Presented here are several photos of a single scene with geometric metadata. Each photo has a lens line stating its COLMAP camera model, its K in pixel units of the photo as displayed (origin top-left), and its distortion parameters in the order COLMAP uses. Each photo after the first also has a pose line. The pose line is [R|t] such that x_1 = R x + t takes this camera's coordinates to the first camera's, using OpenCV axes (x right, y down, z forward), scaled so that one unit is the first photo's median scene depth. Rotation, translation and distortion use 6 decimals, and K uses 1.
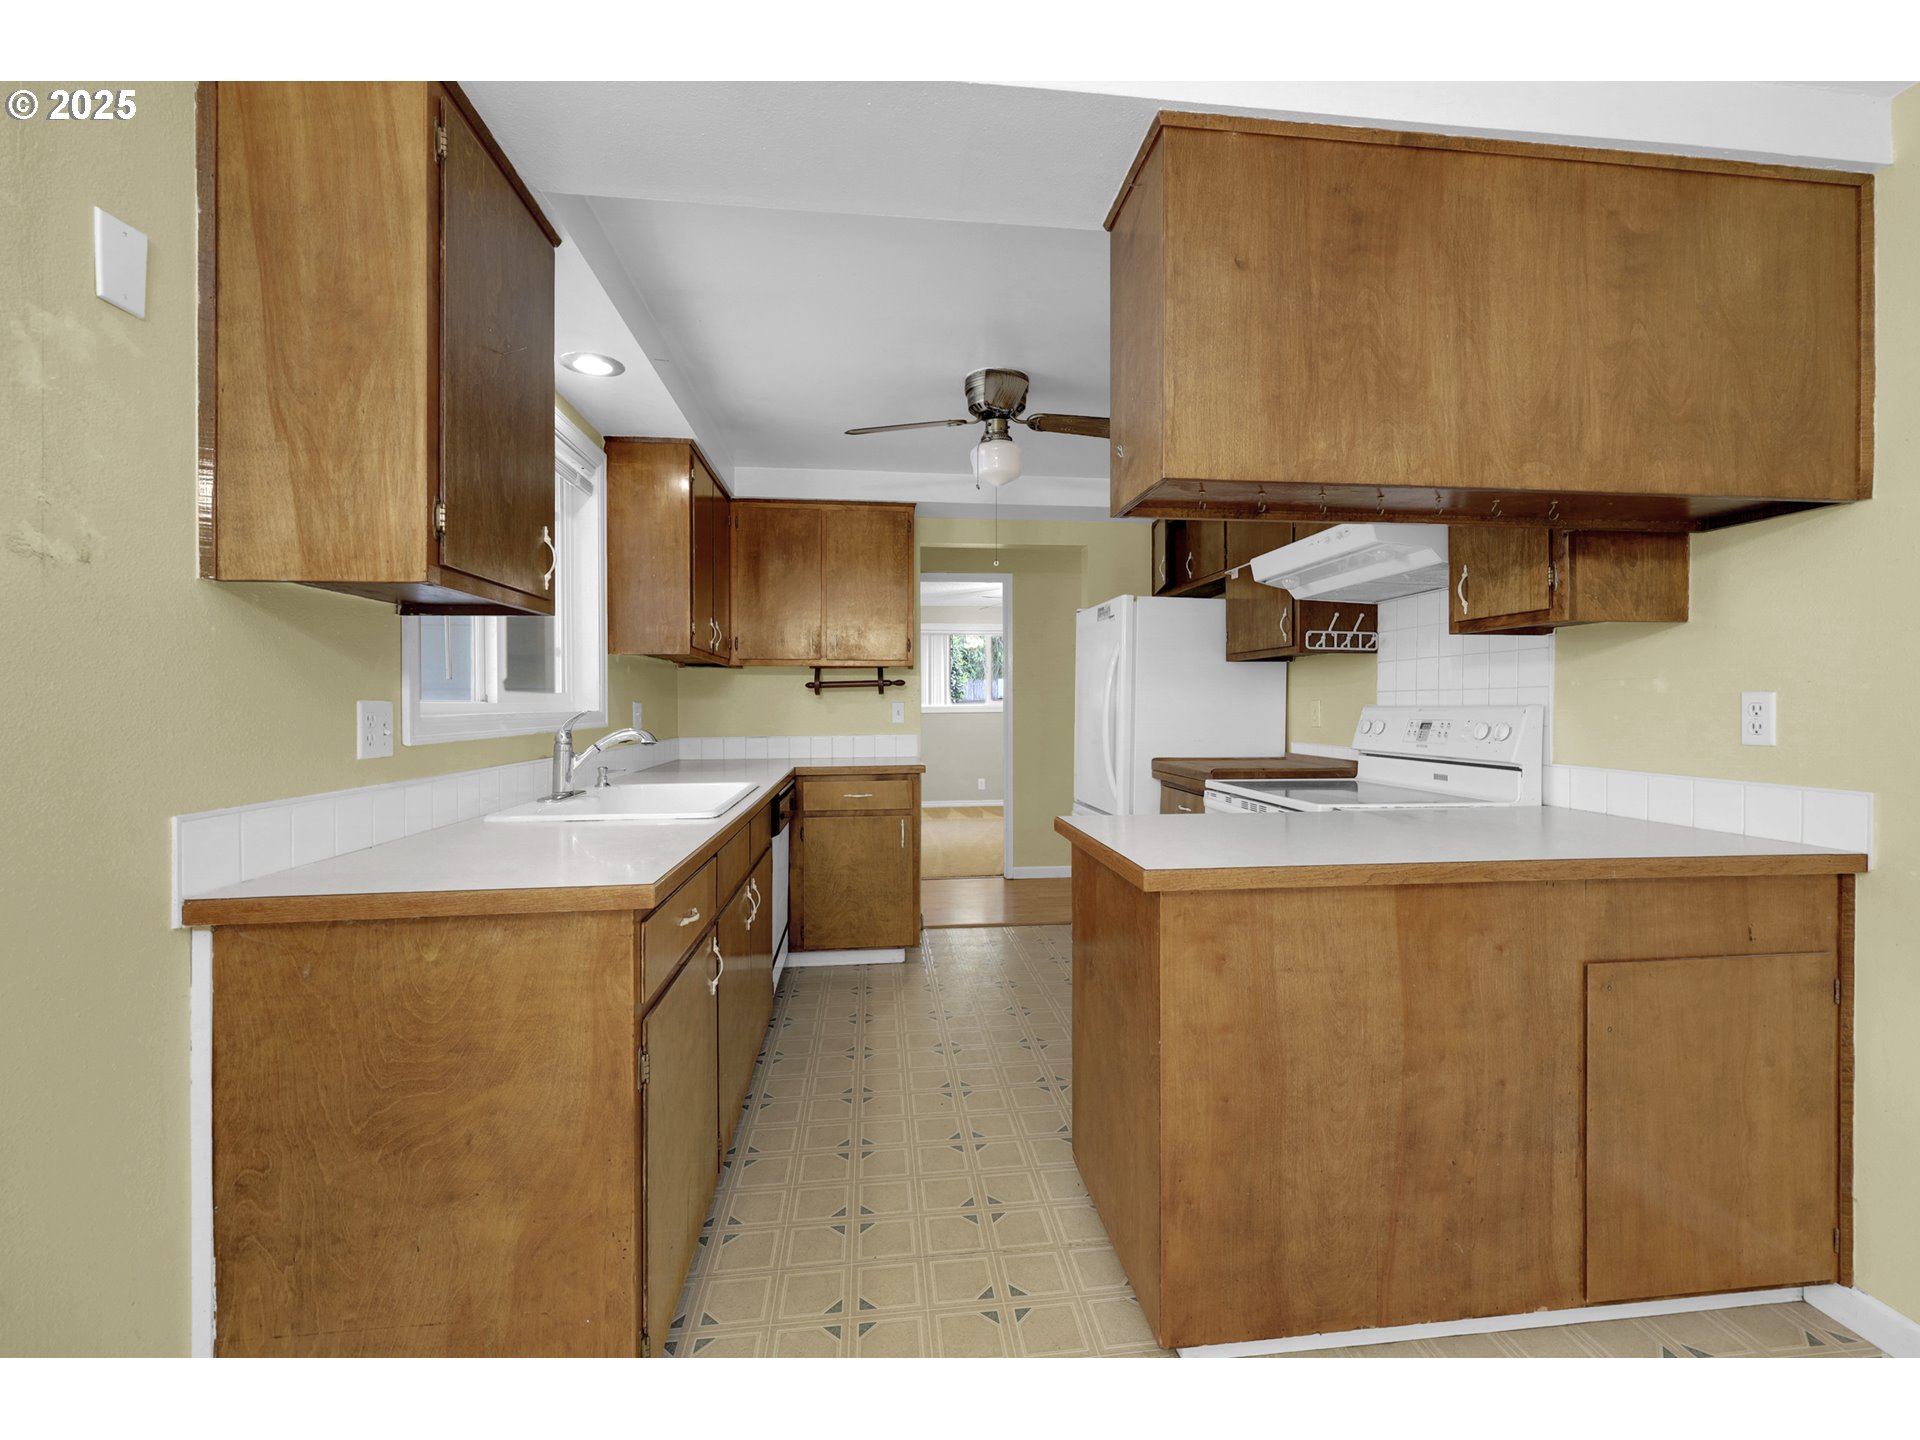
lens RADIAL K [[811.8, 0, 957.4], [0, 811.8, 702.8], [0, 0, 1]] dist [0.000203, -0.000089]
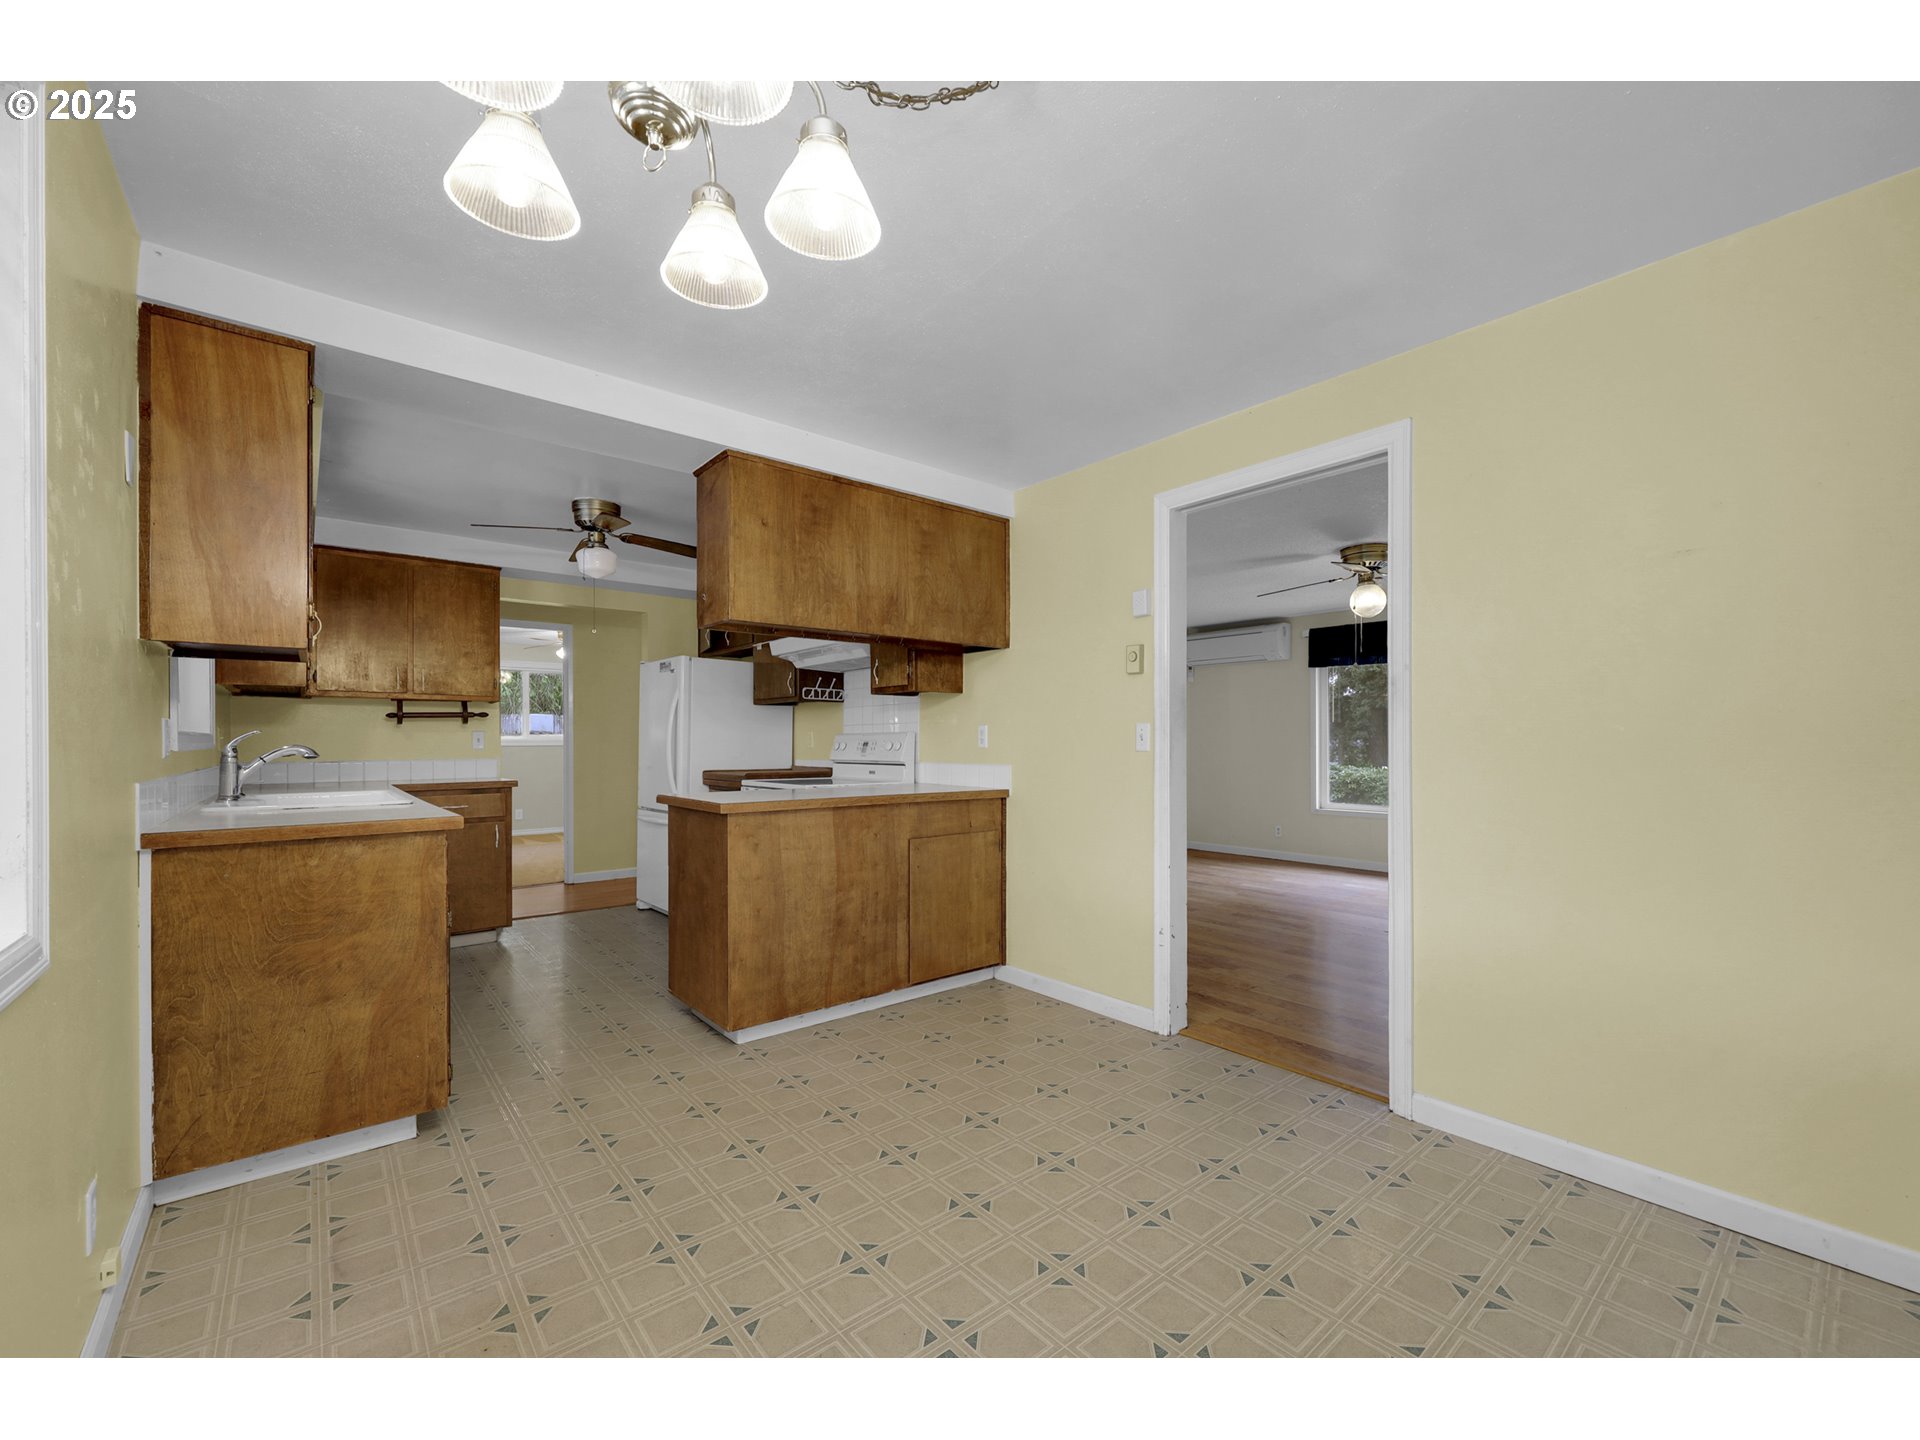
lens RADIAL K [[781.0, 0, 973.8], [0, 781.0, 745.9], [0, 0, 1]] dist [0.012039, -0.000052]
pose [[0.824495, -0.002982, 0.565861, -0.347772], [0.000312, 0.999988, 0.004814, 0.041961], [-0.565869, -0.003793, 0.824486, -0.967489]]
